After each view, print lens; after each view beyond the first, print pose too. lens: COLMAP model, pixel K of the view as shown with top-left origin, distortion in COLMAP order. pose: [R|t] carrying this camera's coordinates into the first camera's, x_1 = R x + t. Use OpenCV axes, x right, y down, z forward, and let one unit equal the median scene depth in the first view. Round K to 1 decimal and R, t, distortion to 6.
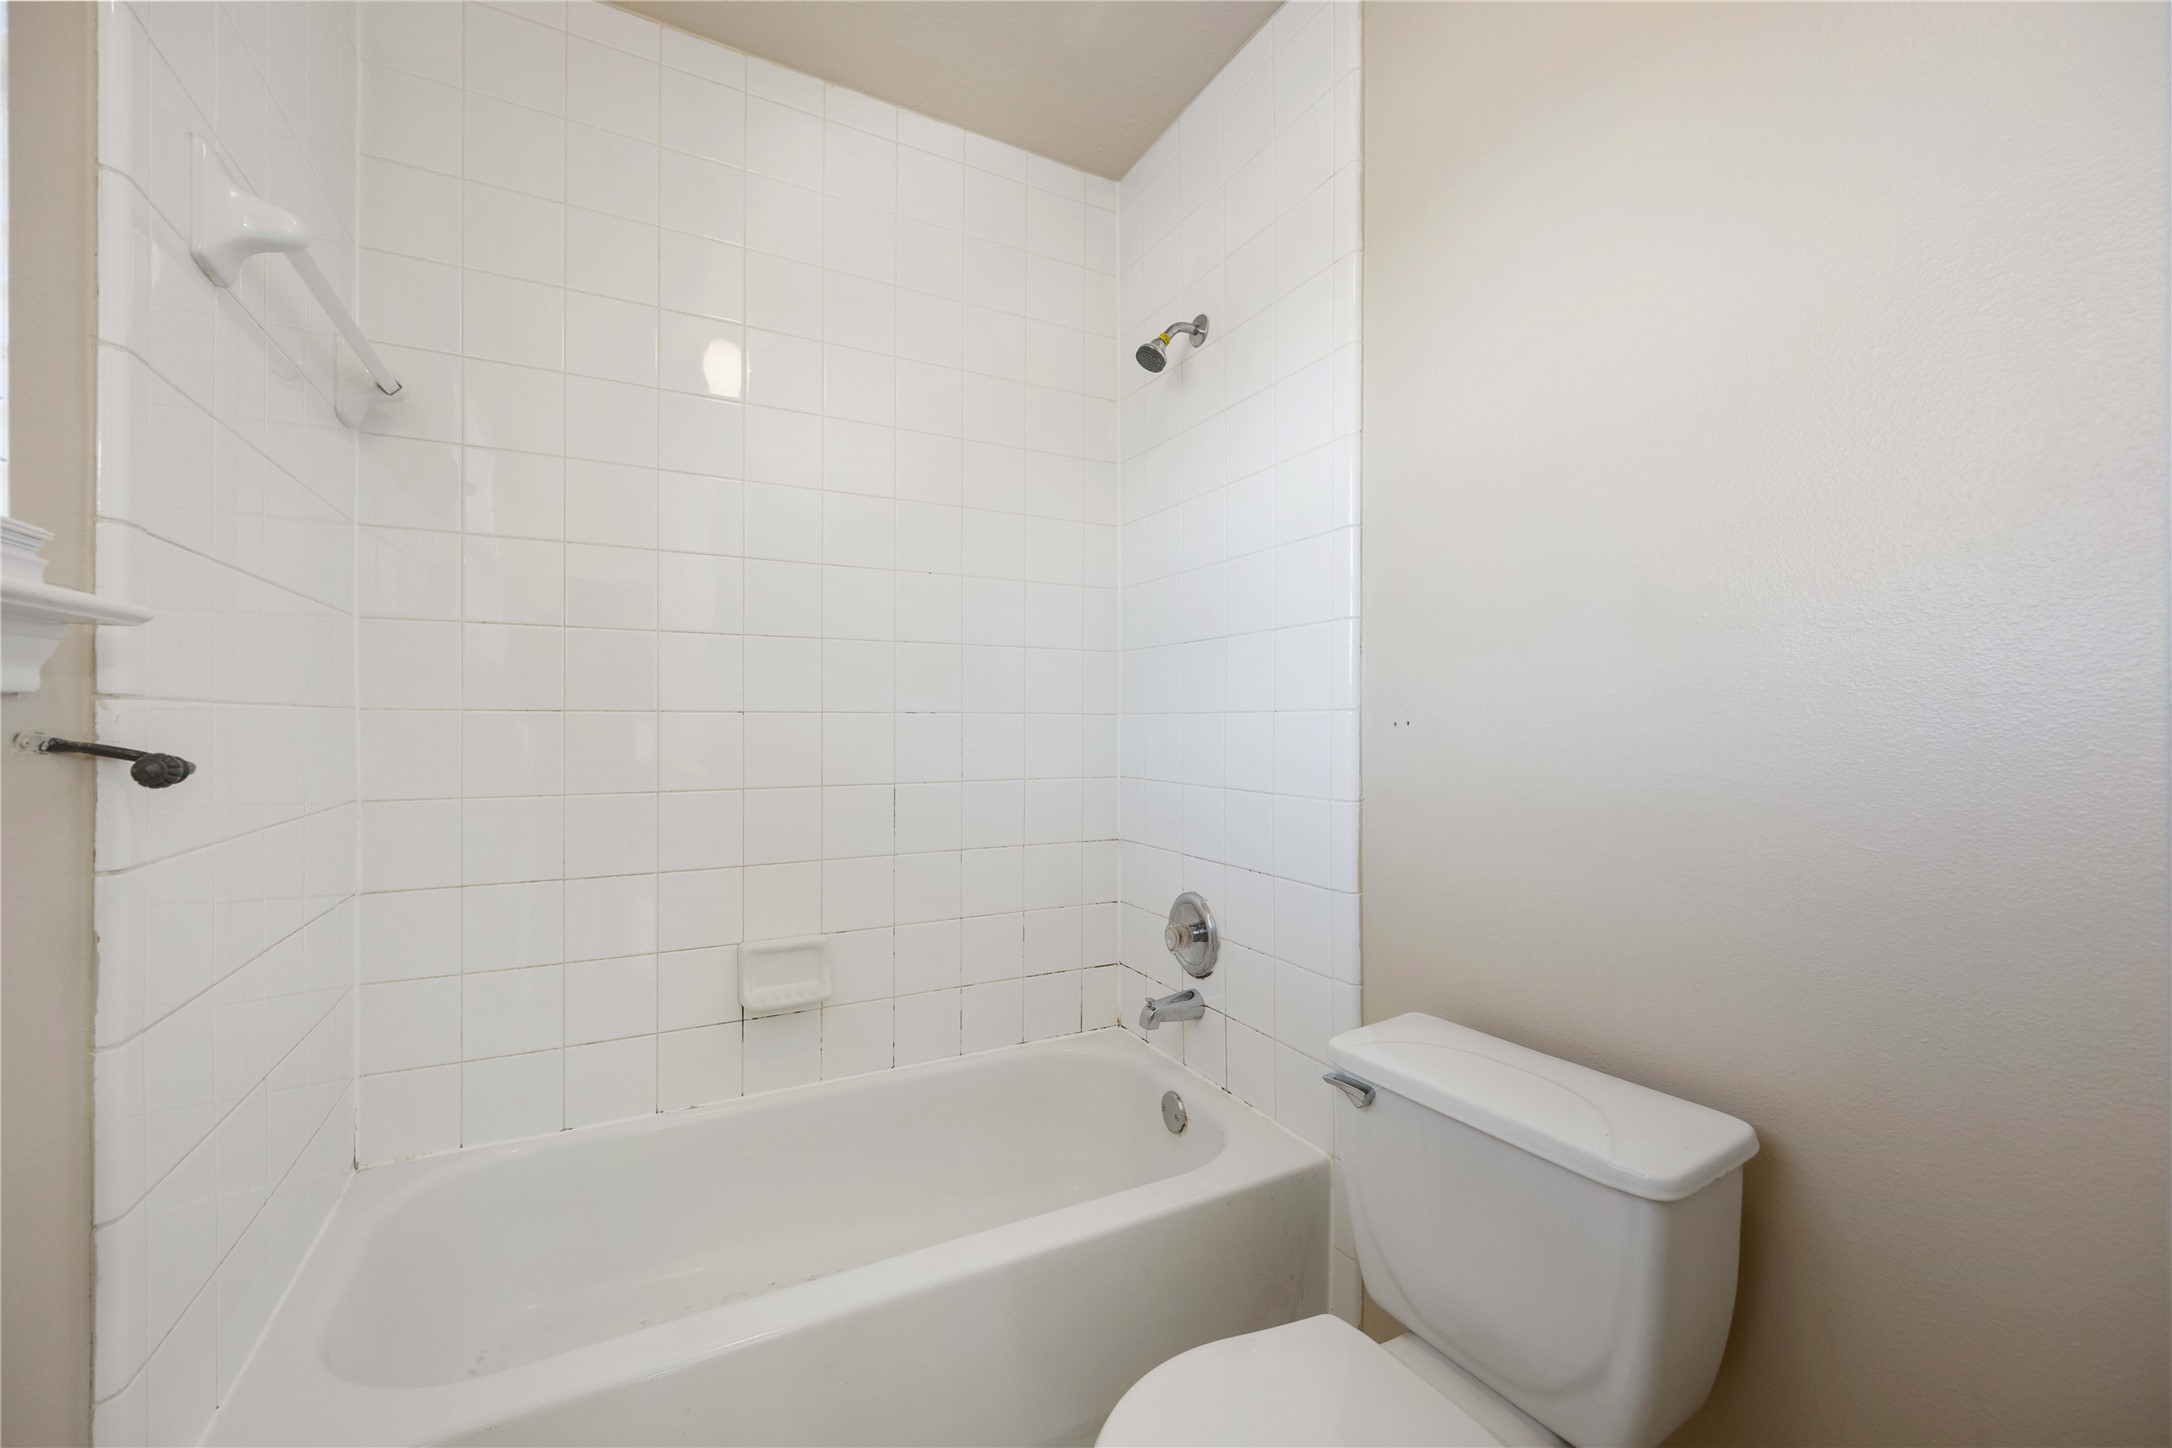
lens RADIAL K [[884.7, 0, 1090.3], [0, 884.7, 726.2], [0, 0, 1]] dist [0.000334, -0.000087]
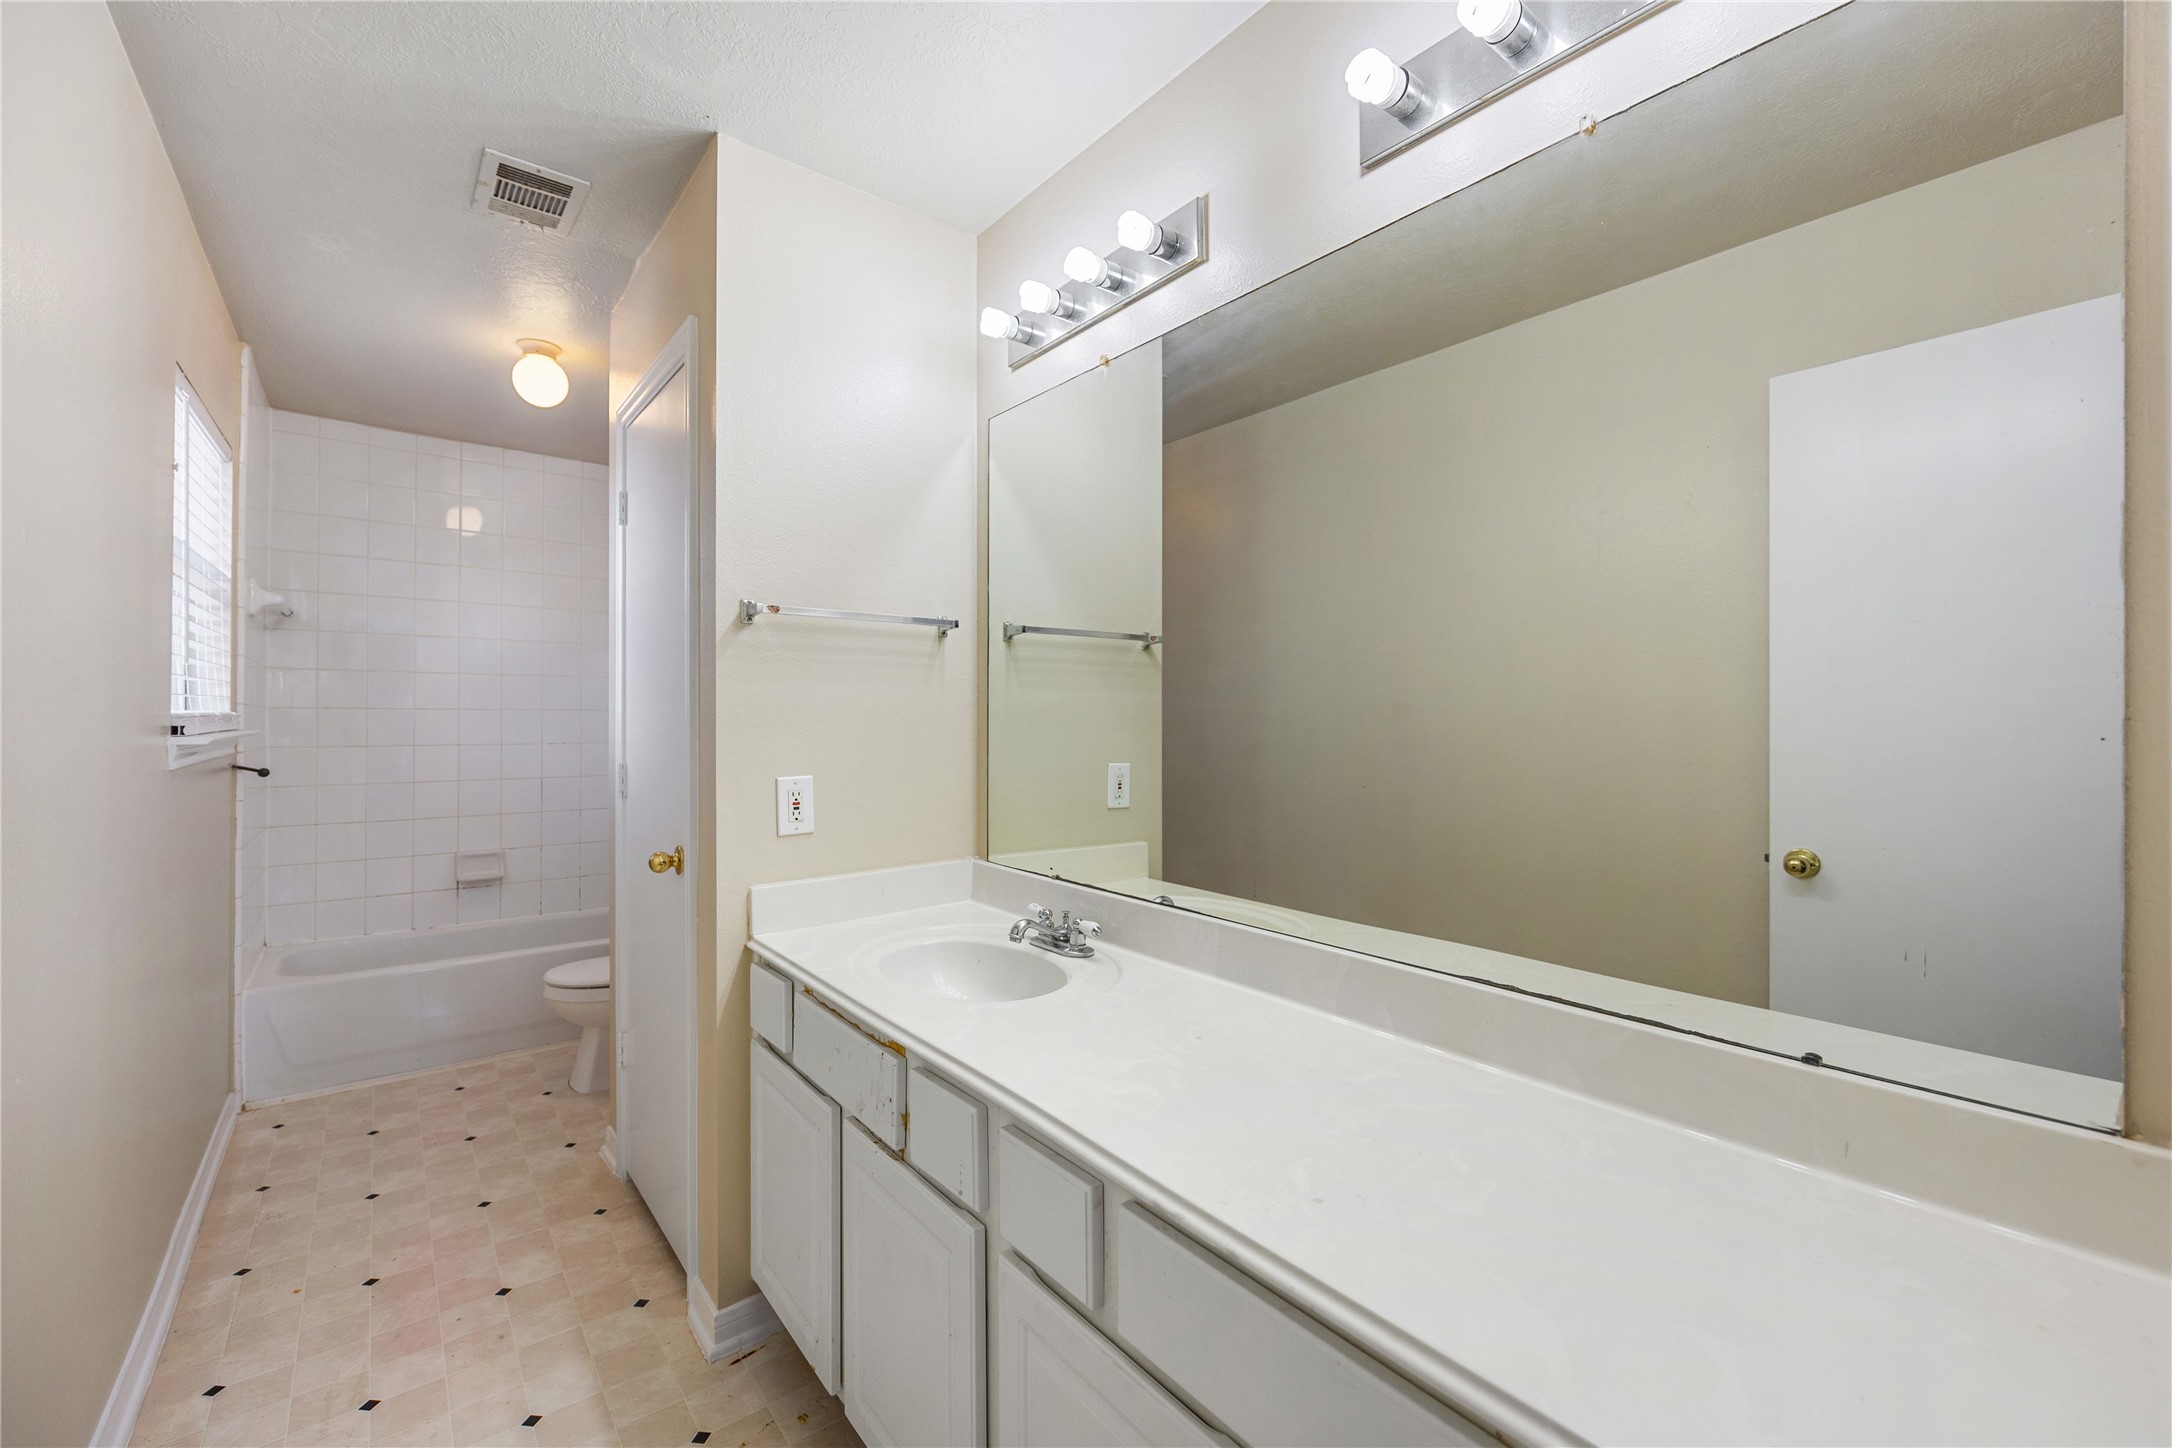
lens RADIAL K [[884.7, 0, 1081.0], [0, 884.7, 721.3], [0, 0, 1]] dist [0.000334, -0.000087]
pose [[0.984140, 0.002088, 0.177383, 0.723892], [-0.001557, 0.999994, -0.003131, -0.068815], [-0.177388, 0.002805, 0.984137, -1.400448]]
